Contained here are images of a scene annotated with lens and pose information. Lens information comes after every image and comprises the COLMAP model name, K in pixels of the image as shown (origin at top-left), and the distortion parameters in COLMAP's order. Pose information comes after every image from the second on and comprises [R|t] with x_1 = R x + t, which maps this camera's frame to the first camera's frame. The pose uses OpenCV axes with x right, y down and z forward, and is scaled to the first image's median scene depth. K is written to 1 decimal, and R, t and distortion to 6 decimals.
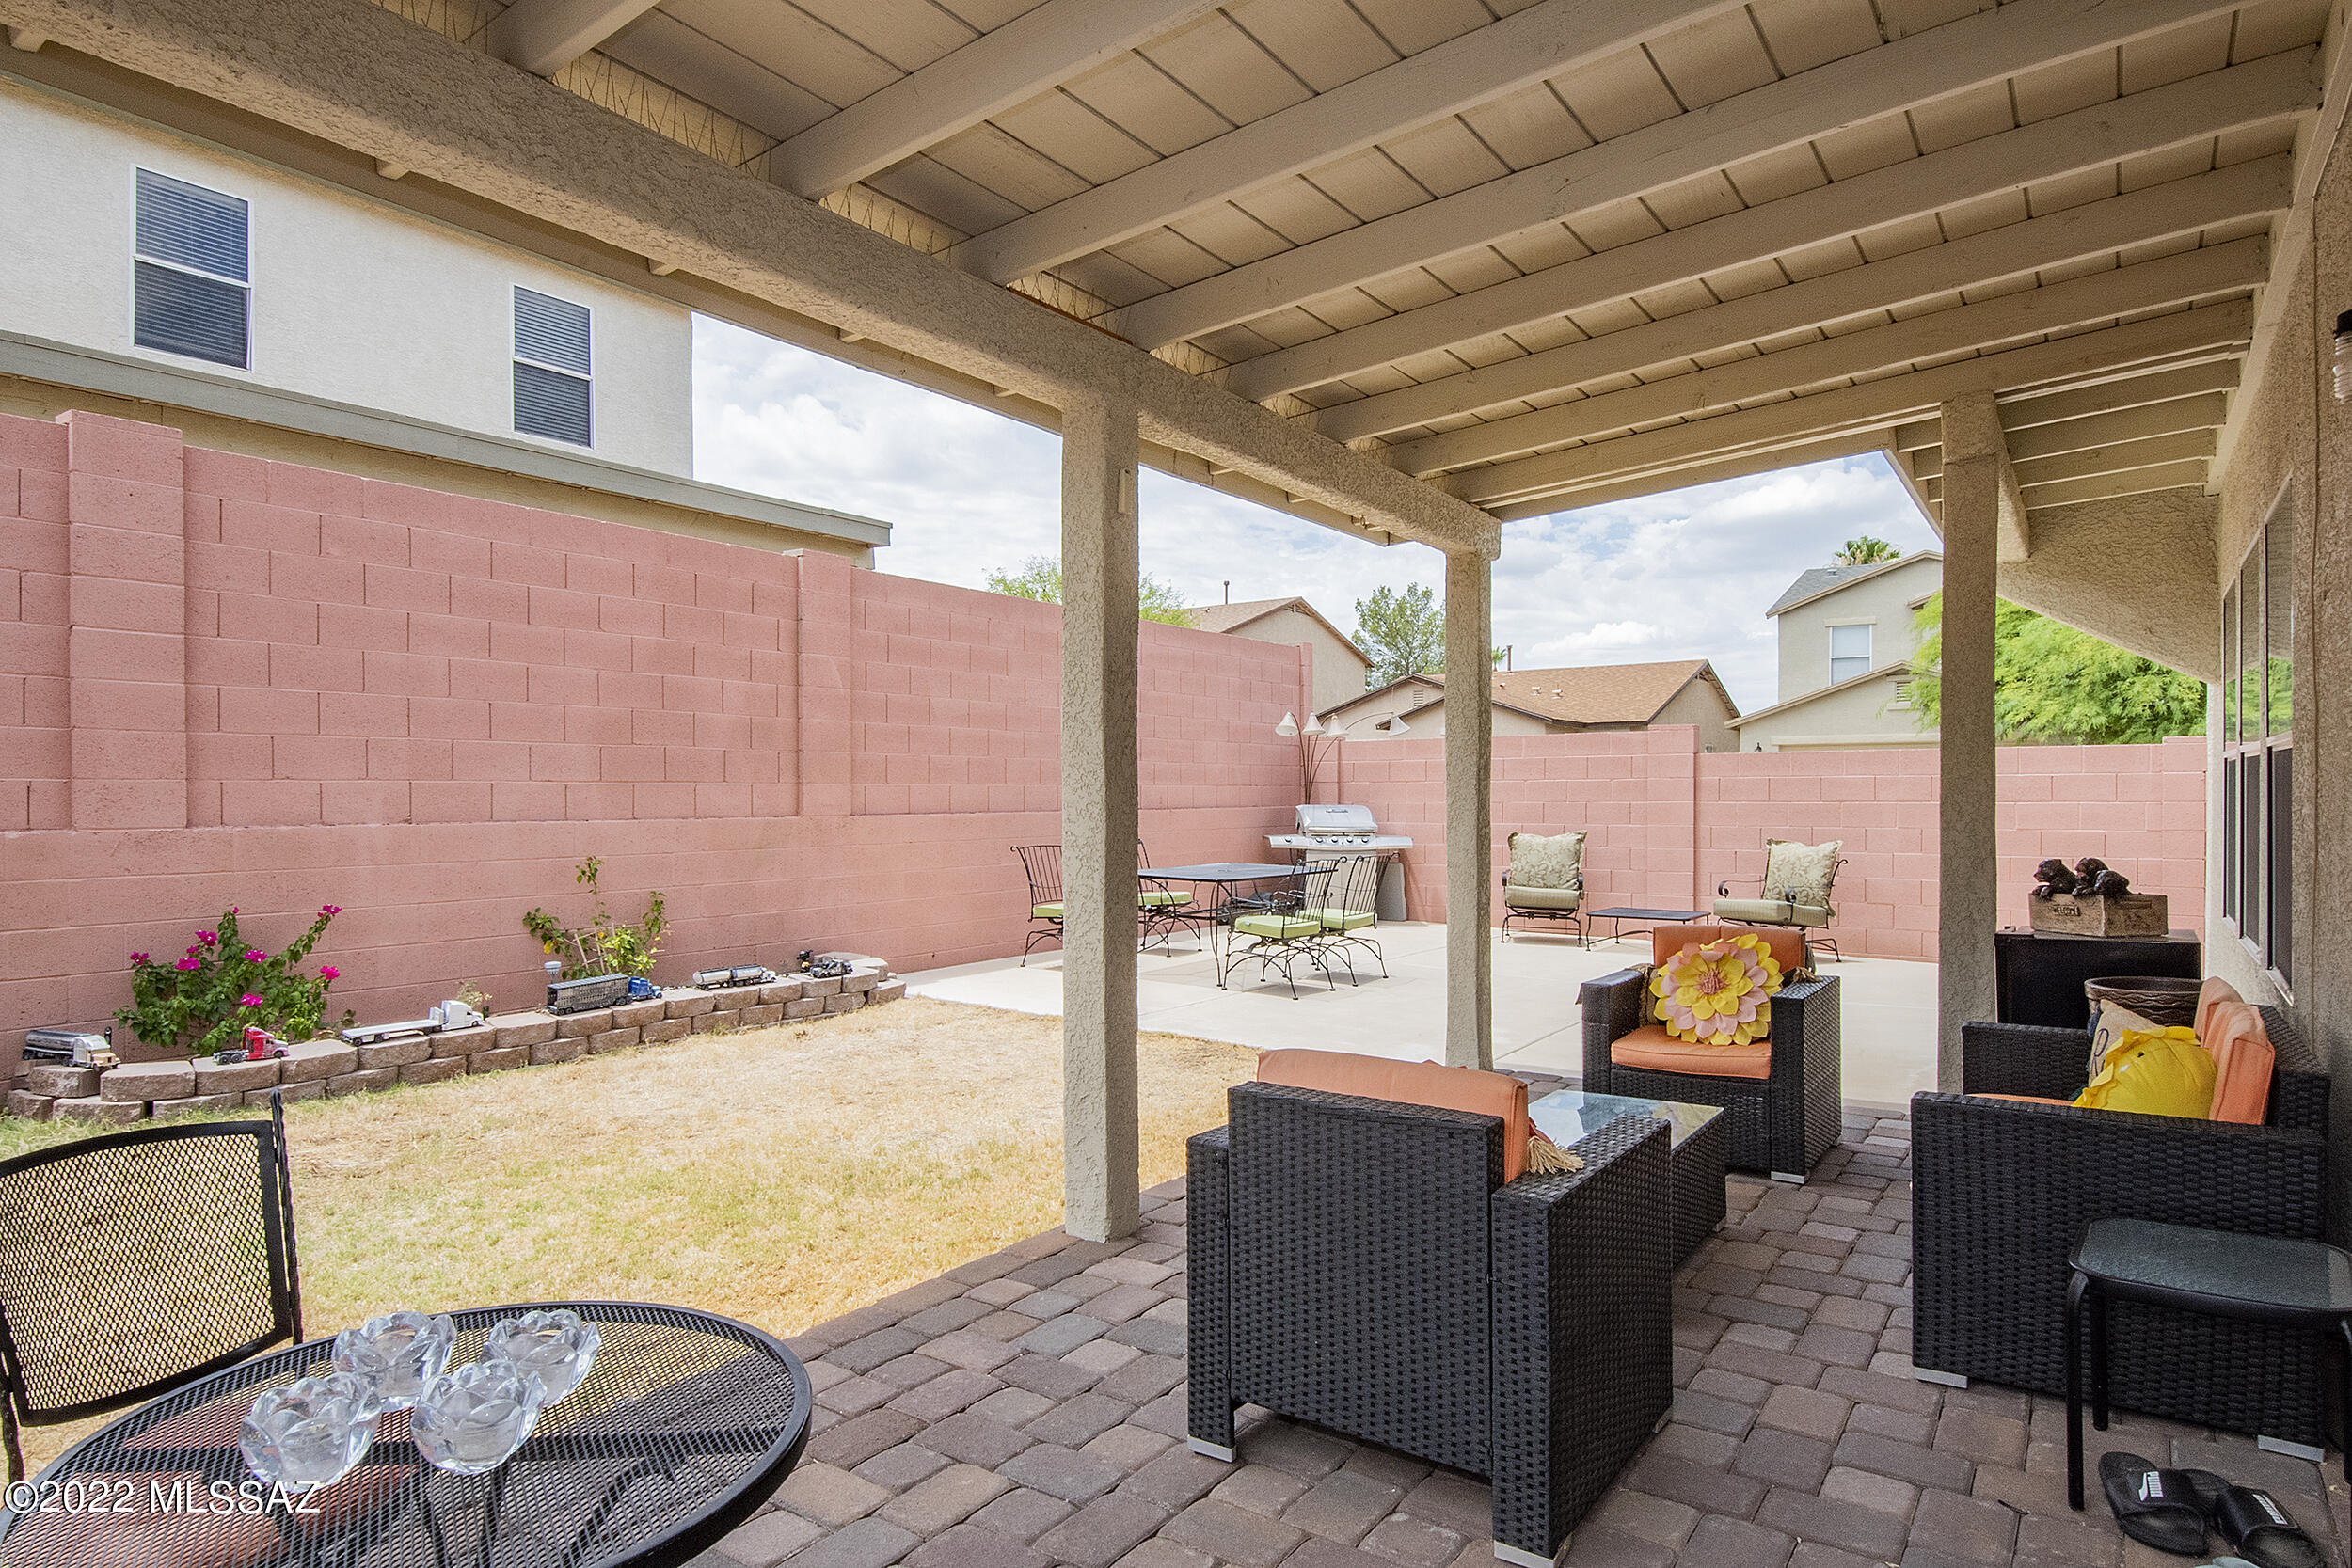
lens RADIAL K [[1357.5, 0, 1166.6], [0, 1357.5, 800.8], [0, 0, 1]] dist [0.021106, -0.024486]
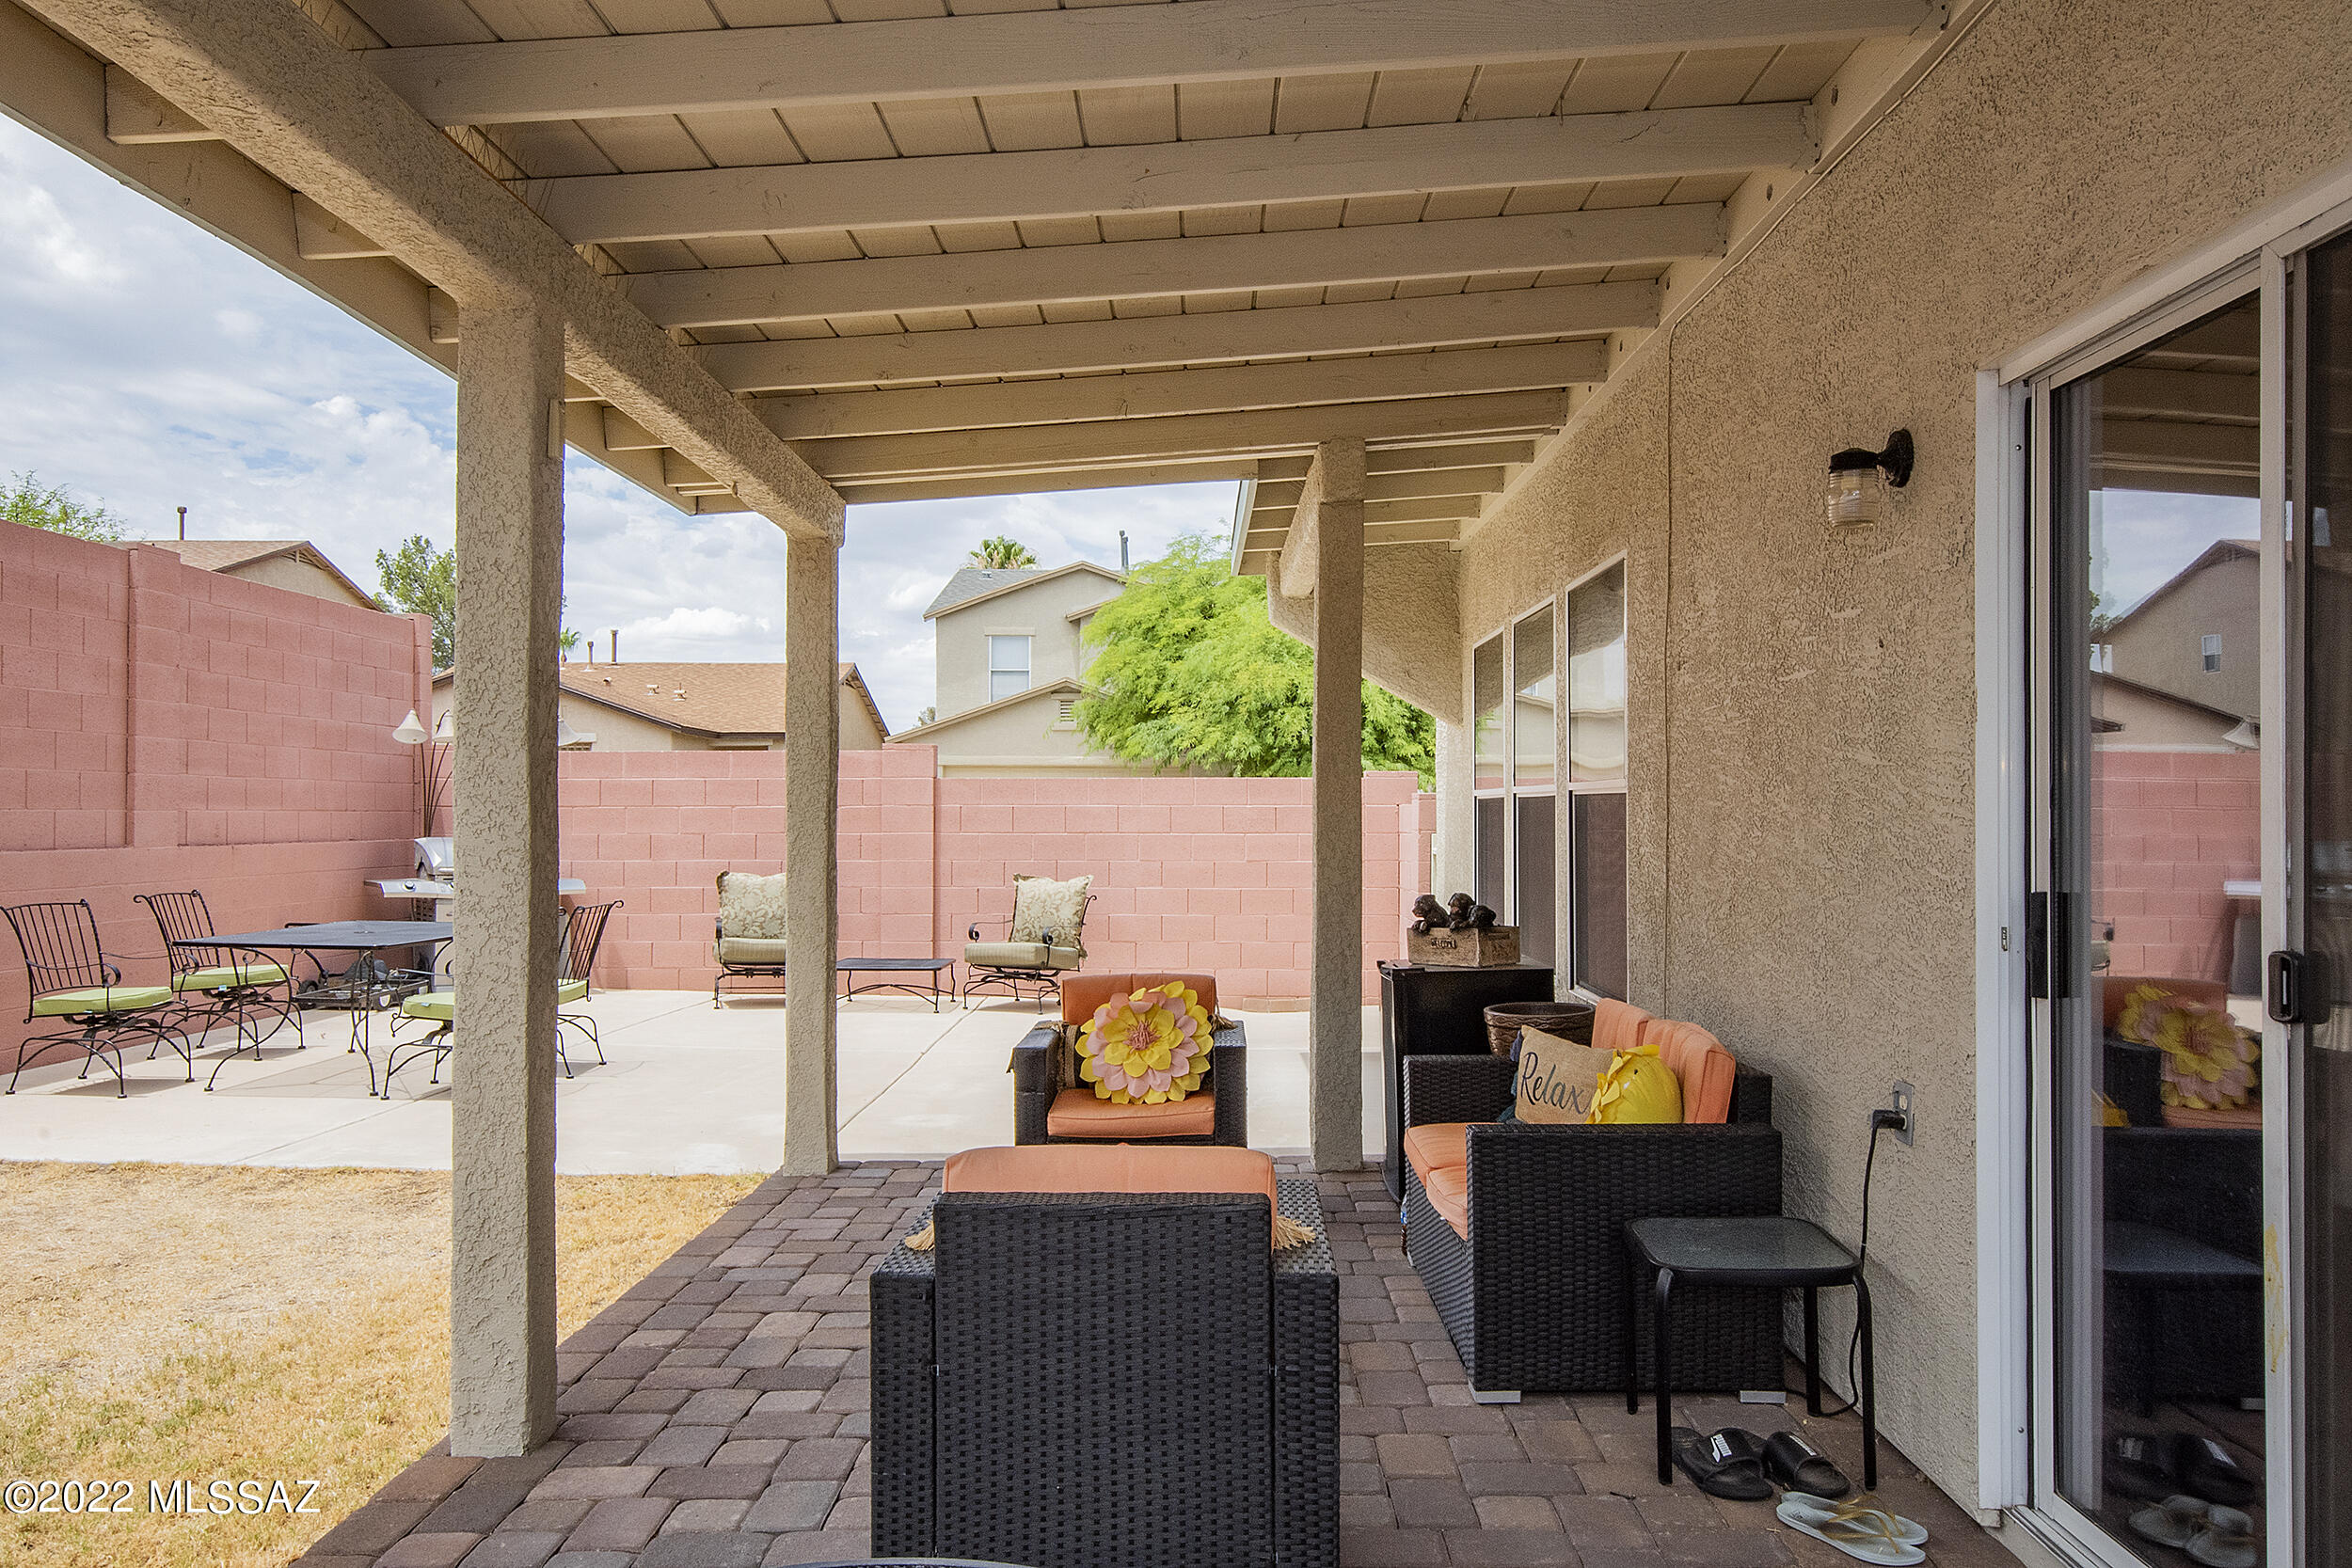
lens RADIAL K [[1683.9, 0, 1209.0], [0, 1683.9, 791.9], [0, 0, 1]] dist [0.020822, -0.009225]
pose [[0.817461, 0.012457, 0.575850, -0.209183], [-0.000847, 0.999791, -0.020424, -0.008739], [-0.575984, 0.016208, 0.817300, 0.033989]]
